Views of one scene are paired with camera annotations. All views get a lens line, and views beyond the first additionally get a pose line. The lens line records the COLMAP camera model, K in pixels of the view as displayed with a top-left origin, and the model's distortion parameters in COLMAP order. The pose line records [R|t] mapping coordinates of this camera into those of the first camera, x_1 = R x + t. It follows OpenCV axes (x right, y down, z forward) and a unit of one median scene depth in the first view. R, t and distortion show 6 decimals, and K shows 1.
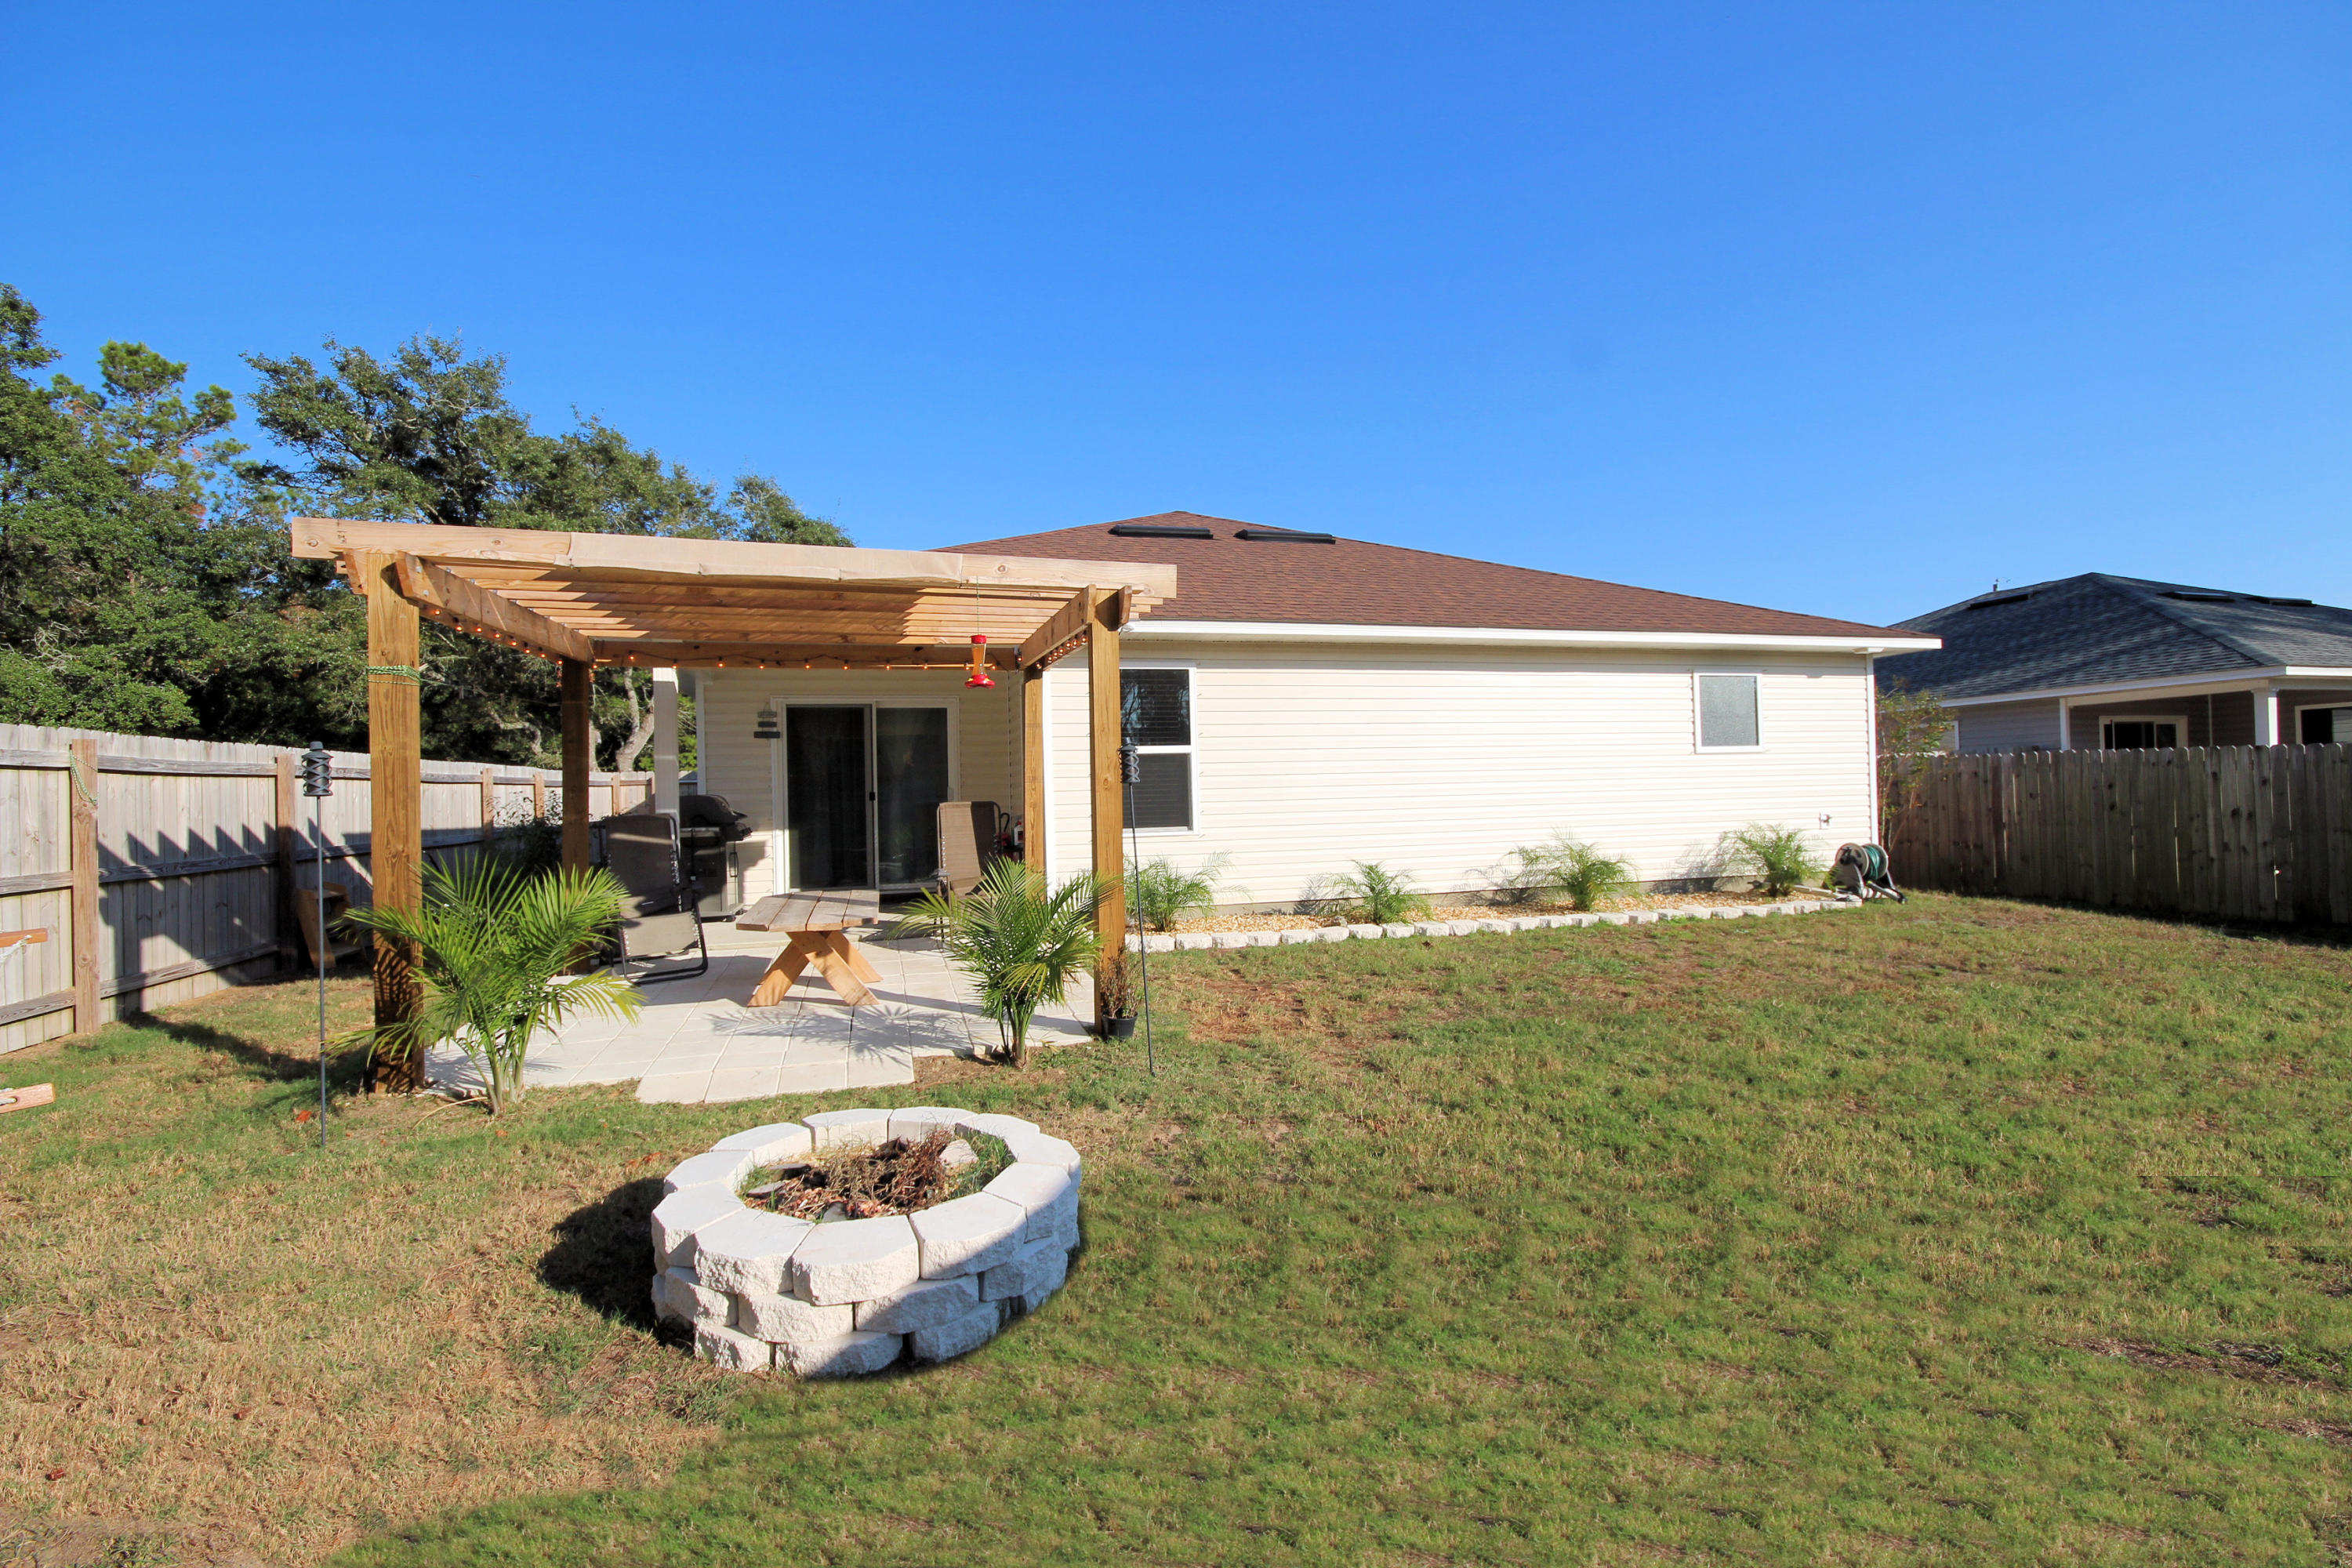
lens RADIAL K [[1105.6, 0, 1176.0], [0, 1105.6, 784.0], [0, 0, 1]] dist [-0.004151, -0.000200]
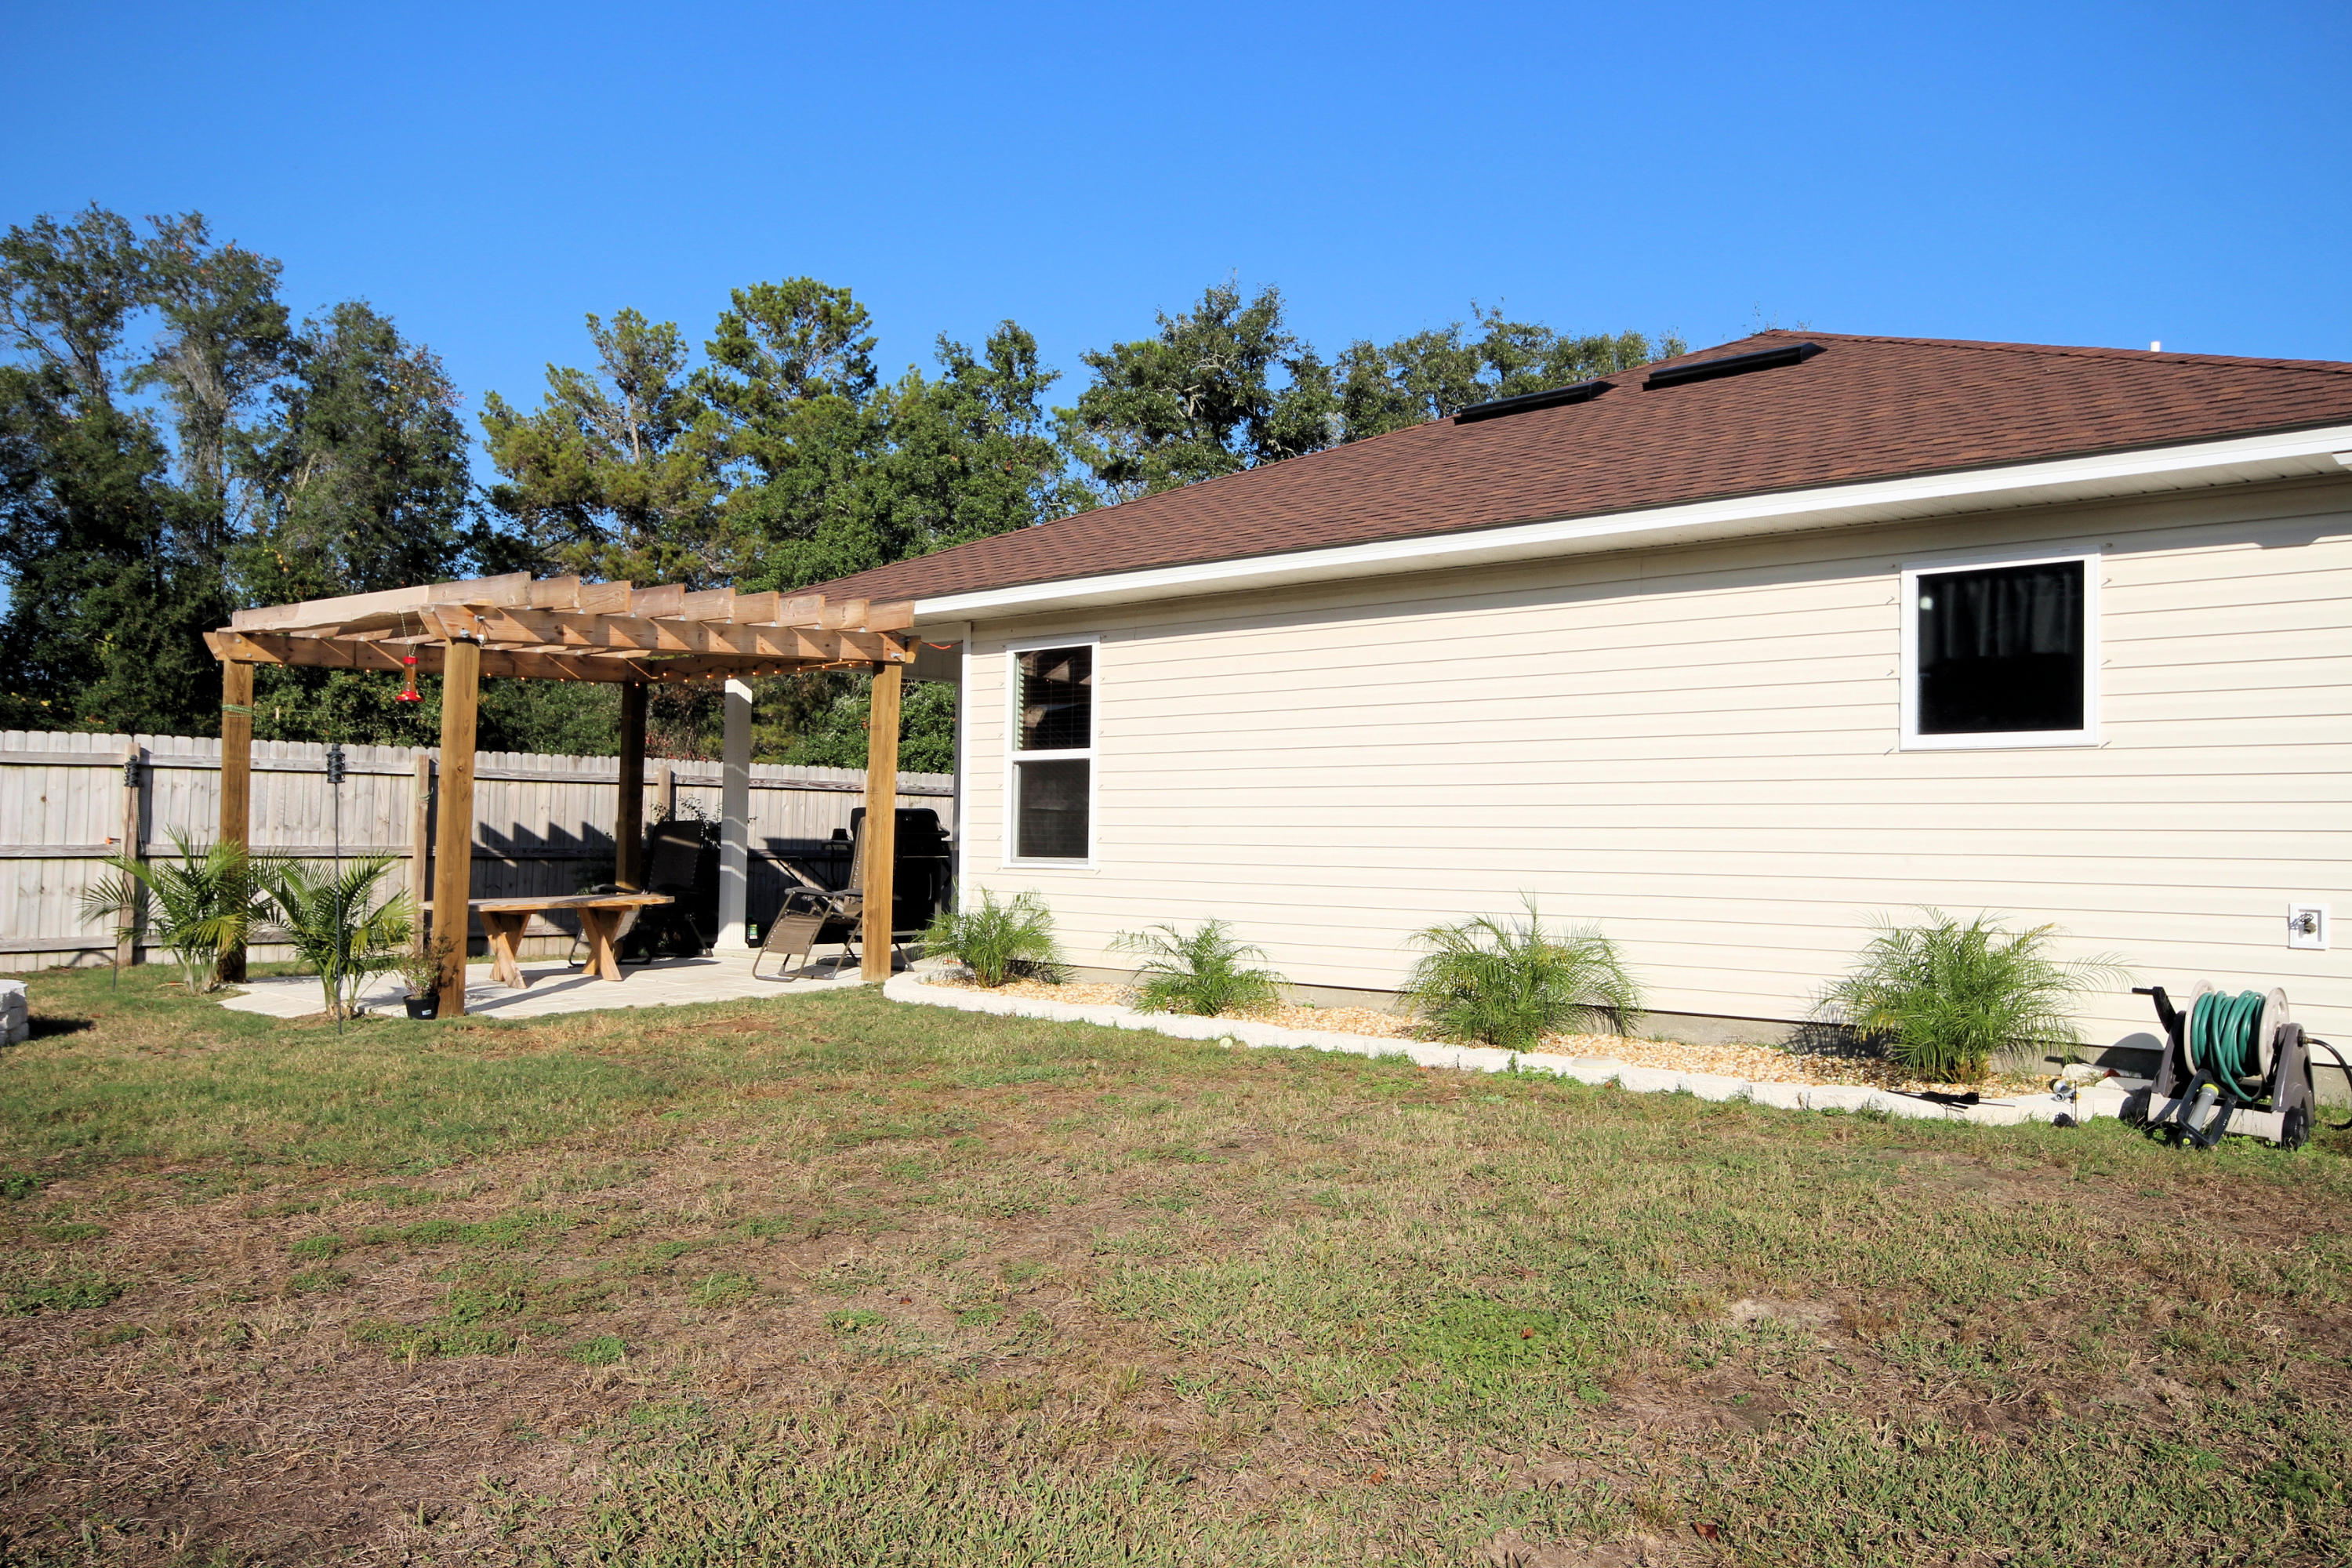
lens RADIAL K [[1913.7, 0, 1176.0], [0, 1913.7, 784.0], [0, 0, 1]] dist [0.005146, 0.002074]
pose [[0.509283, 0.004669, -0.860586, 1.149261], [-0.018369, 0.999816, -0.005446, -0.004825], [0.860403, 0.018582, 0.509276, 0.396517]]
